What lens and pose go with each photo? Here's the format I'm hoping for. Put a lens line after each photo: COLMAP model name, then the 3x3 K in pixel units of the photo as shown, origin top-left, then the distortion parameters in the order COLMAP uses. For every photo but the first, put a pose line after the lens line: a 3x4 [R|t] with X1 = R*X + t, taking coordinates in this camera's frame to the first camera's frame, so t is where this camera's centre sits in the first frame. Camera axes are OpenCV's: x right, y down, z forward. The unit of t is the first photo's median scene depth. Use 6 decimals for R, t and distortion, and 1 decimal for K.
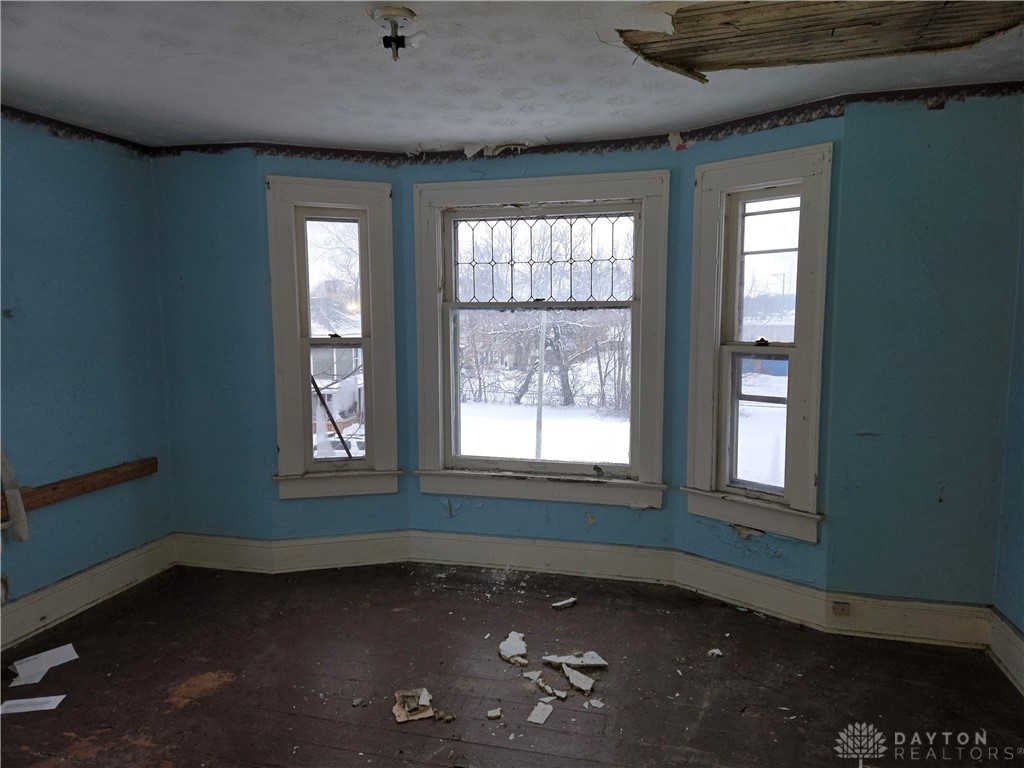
lens RADIAL K [[683.5, 0, 512.0], [0, 683.5, 384.0], [0, 0, 1]] dist [0.170831, -0.000325]
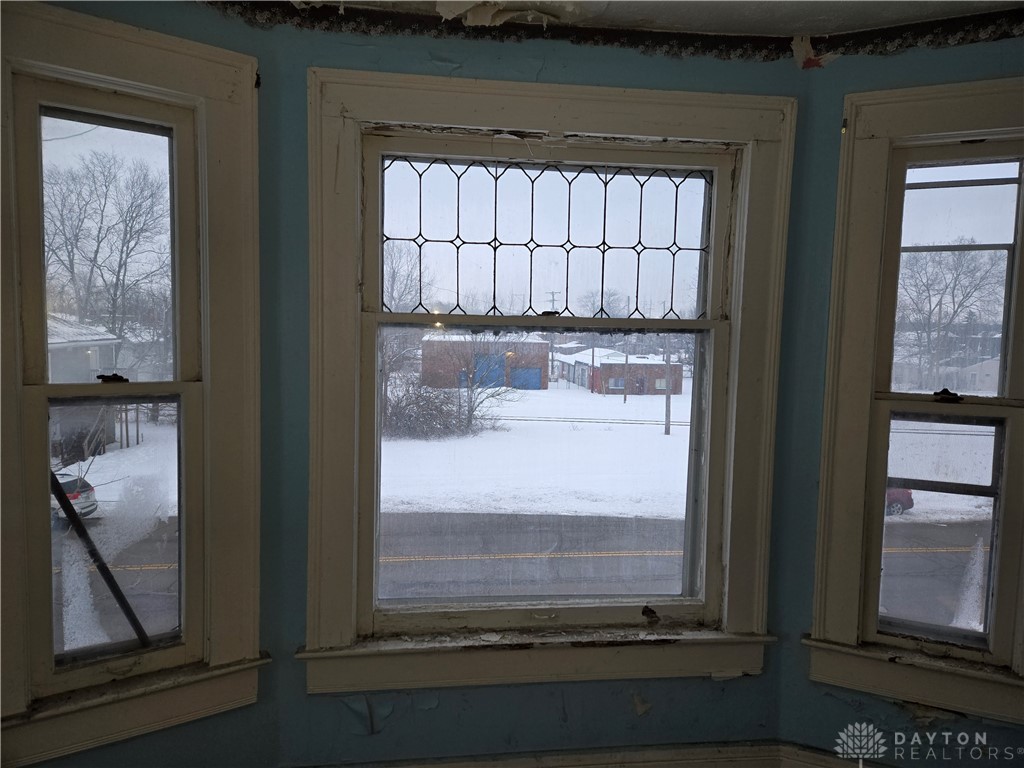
lens RADIAL K [[699.2, 0, 512.0], [0, 699.2, 384.0], [0, 0, 1]] dist [0.099452, -0.039204]
pose [[0.927945, -0.006997, 0.372652, -0.200256], [0.015051, 0.999712, -0.018707, -0.056928], [-0.372413, 0.022968, 0.927783, 0.499526]]
